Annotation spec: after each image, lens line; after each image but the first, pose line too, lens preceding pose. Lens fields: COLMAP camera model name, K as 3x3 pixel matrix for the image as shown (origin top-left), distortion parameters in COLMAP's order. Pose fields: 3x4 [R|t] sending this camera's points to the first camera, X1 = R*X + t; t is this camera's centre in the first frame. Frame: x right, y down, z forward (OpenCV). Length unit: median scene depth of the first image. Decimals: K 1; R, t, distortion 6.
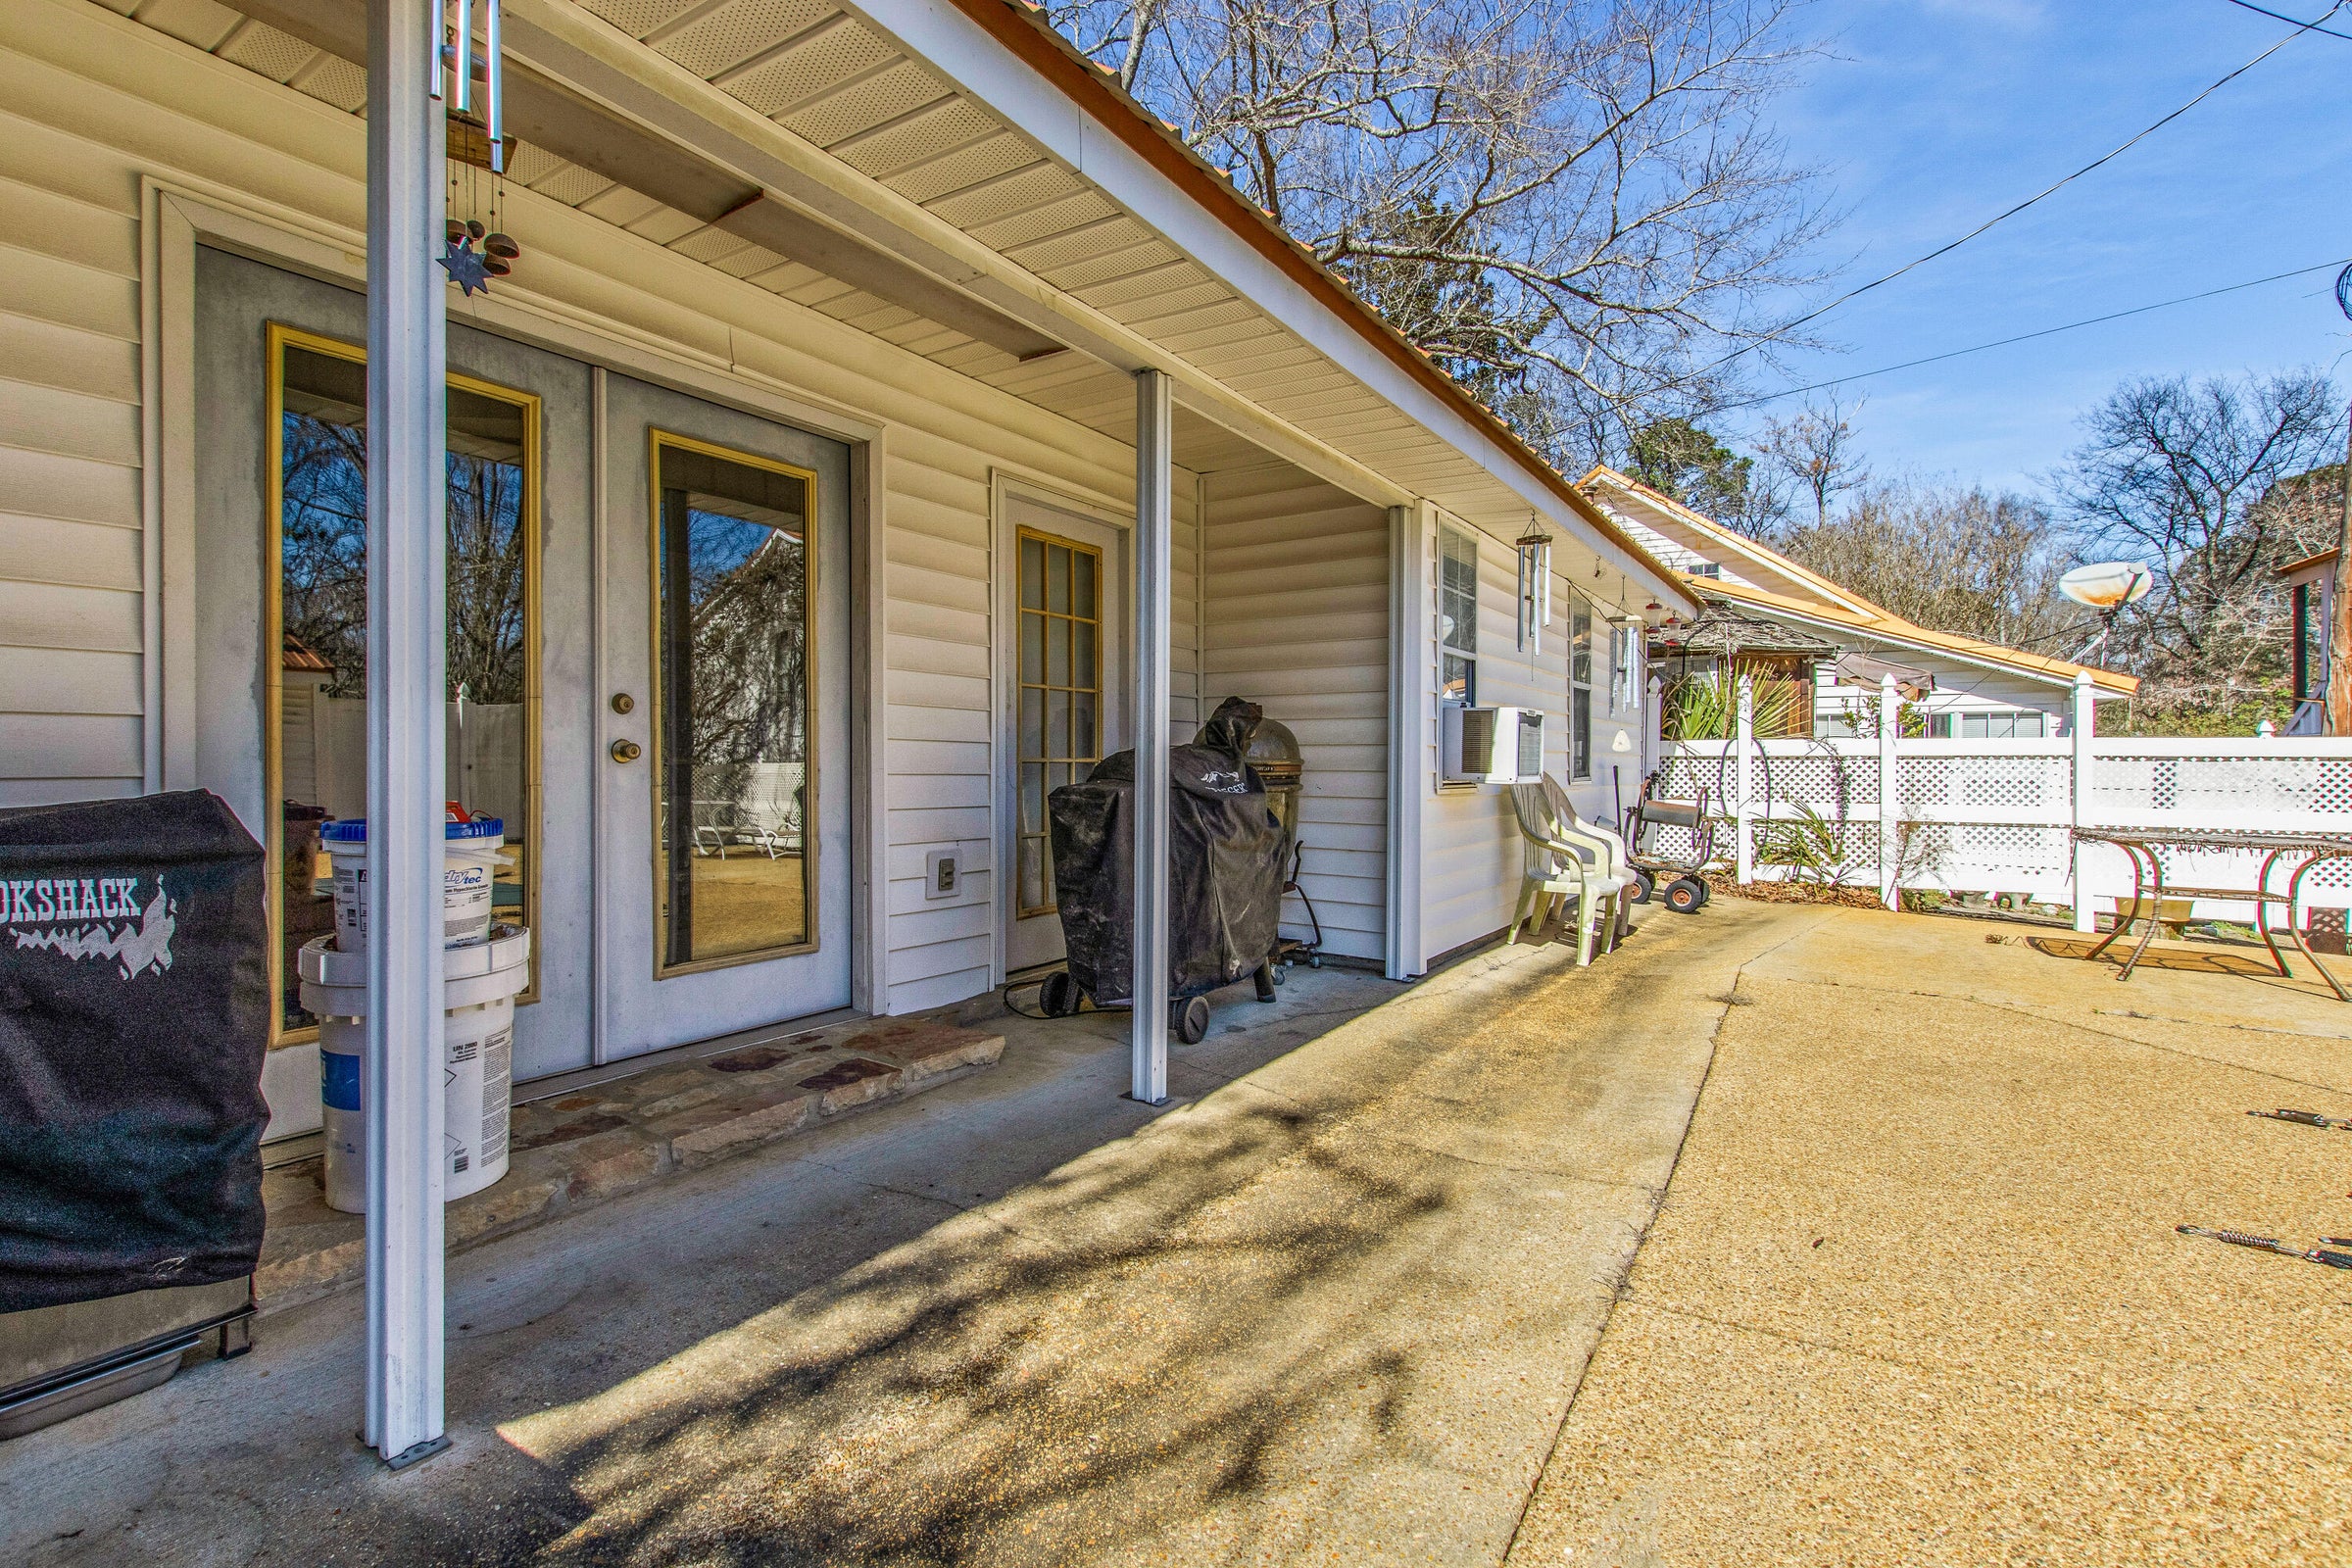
lens RADIAL K [[1081.7, 0, 1176.0], [0, 1081.7, 784.0], [0, 0, 1]] dist [0.000729, 0.000079]
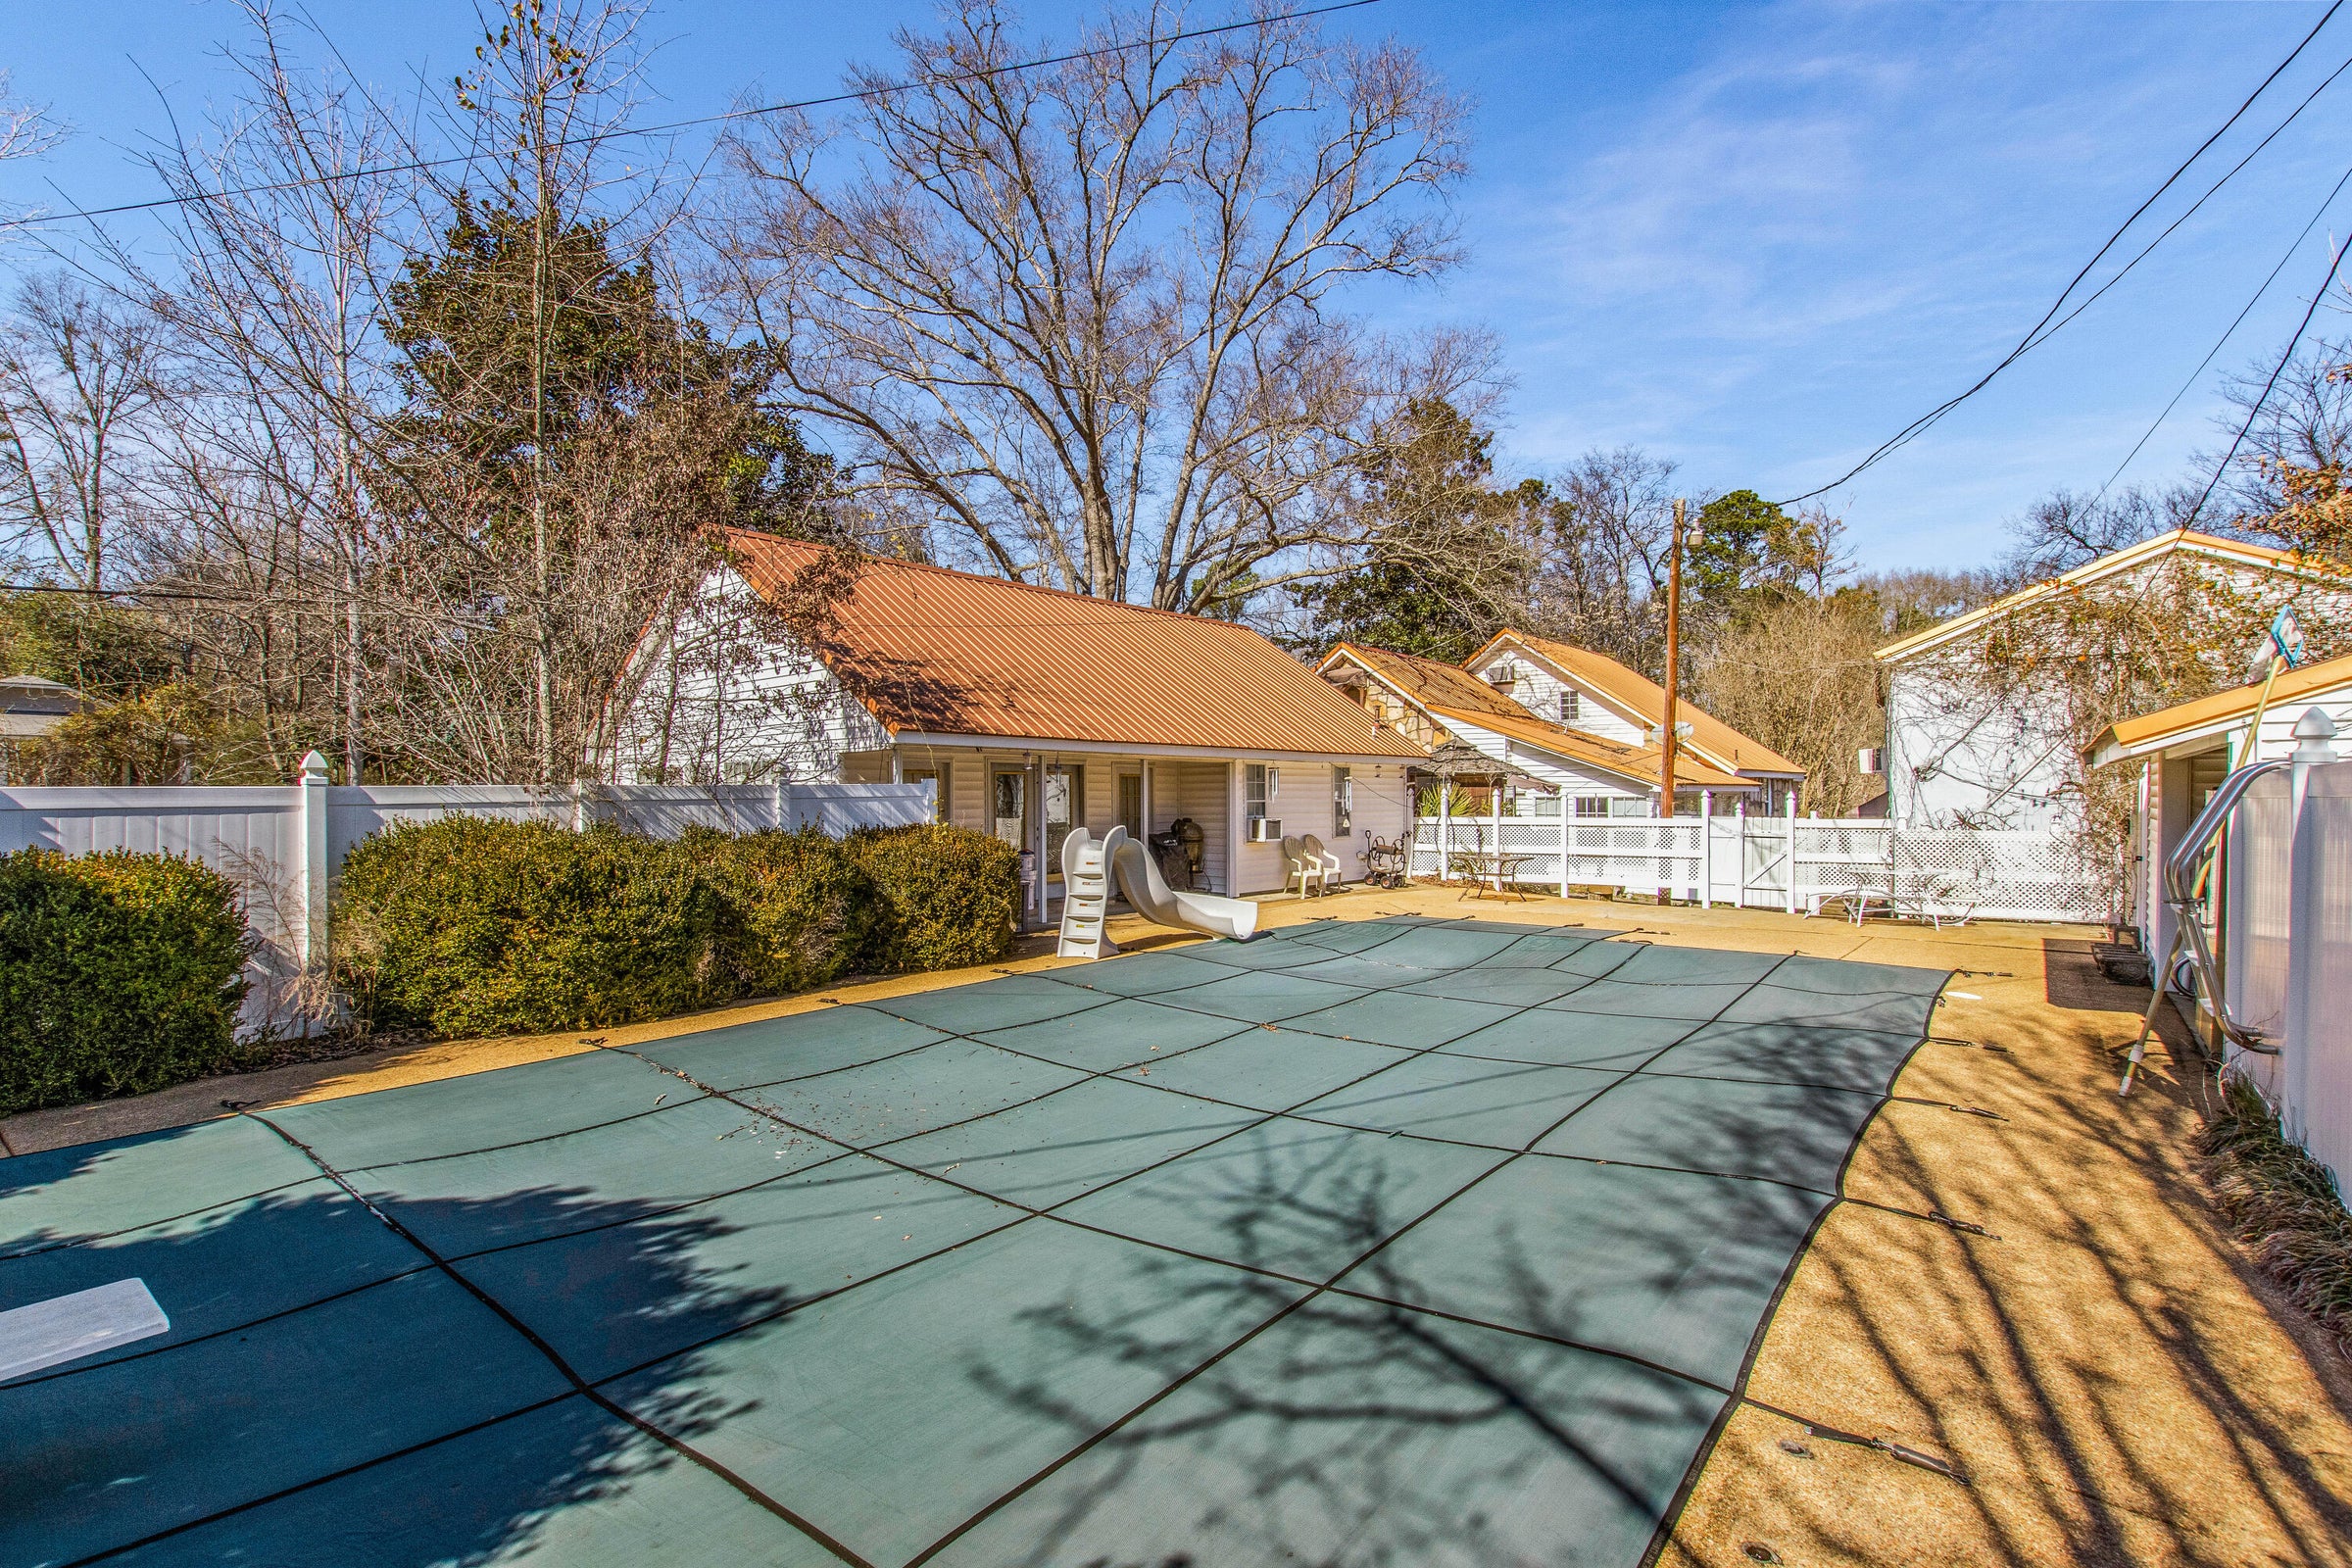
lens RADIAL K [[1081.7, 0, 1176.0], [0, 1081.7, 784.0], [0, 0, 1]] dist [0.000729, 0.000079]
pose [[0.990702, -0.009718, -0.135703, 0.278435], [0.005290, 0.999443, -0.032954, -0.039277], [0.135948, 0.031930, 0.990201, -1.349129]]
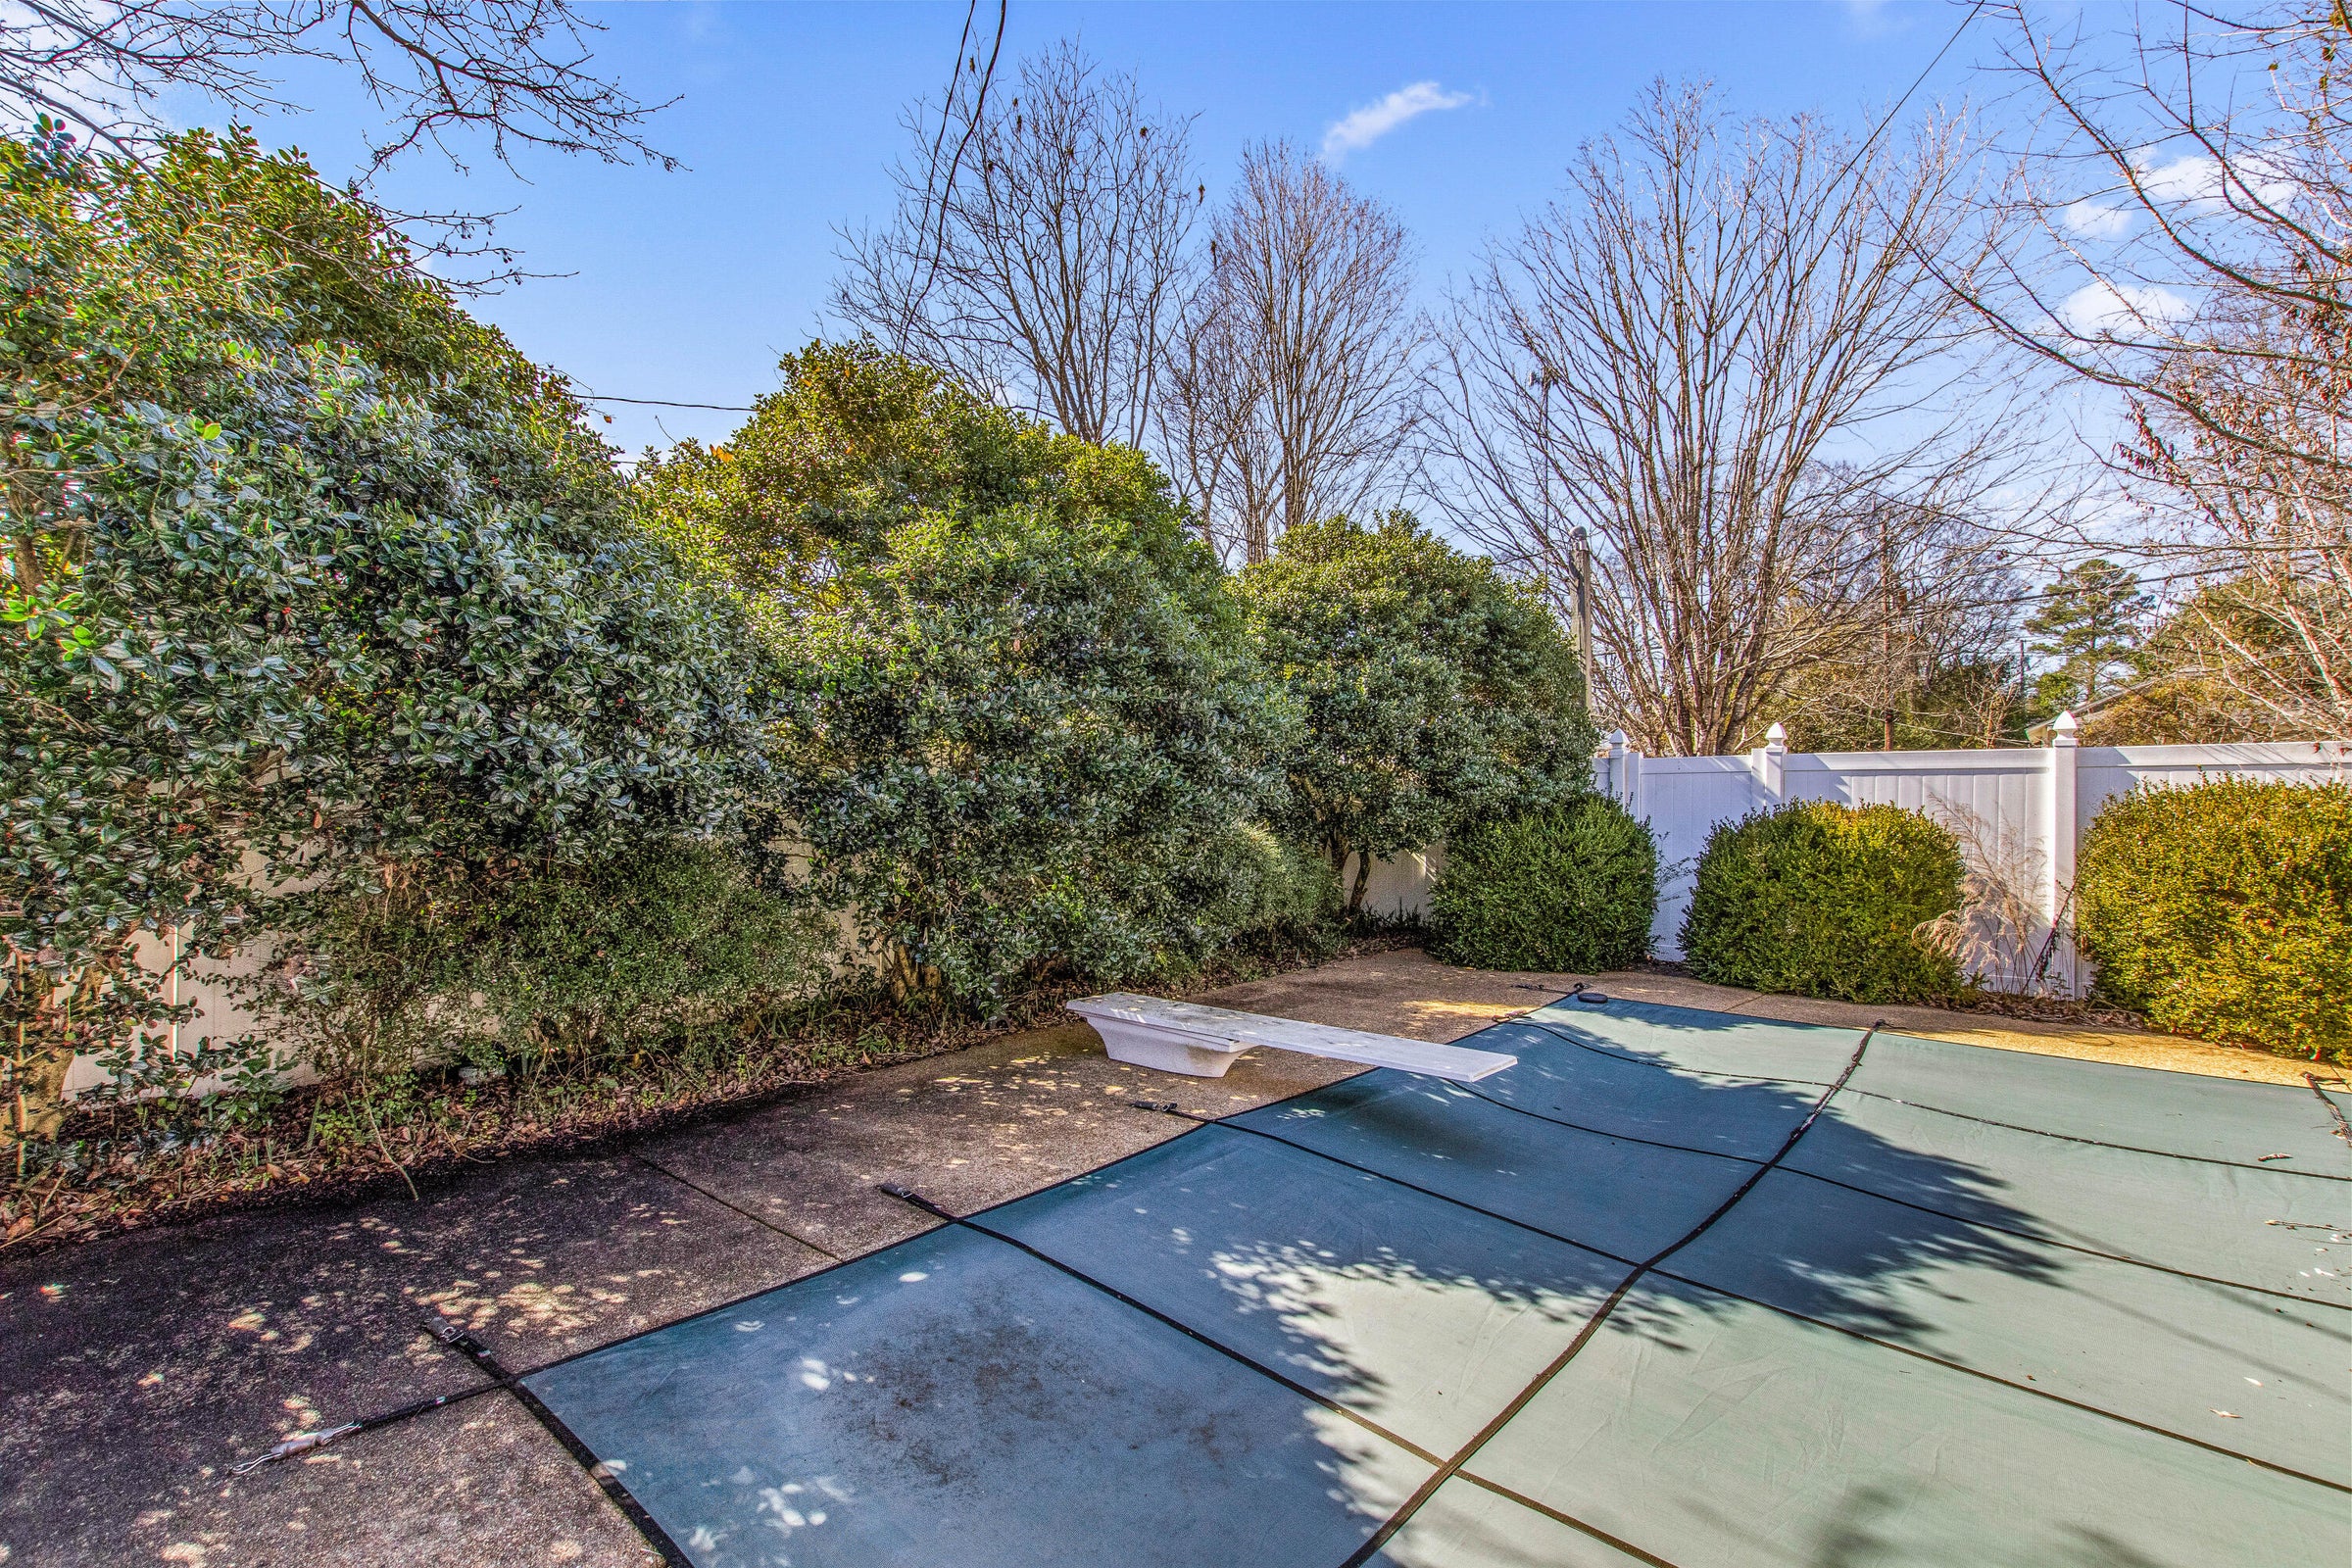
lens RADIAL K [[1081.7, 0, 1176.0], [0, 1081.7, 784.0], [0, 0, 1]] dist [0.000729, 0.000079]
pose [[-0.178258, -0.005457, -0.983969, 0.443154], [-0.028088, 0.999605, -0.000455, -0.021297], [0.983583, 0.027557, -0.178340, -1.123954]]
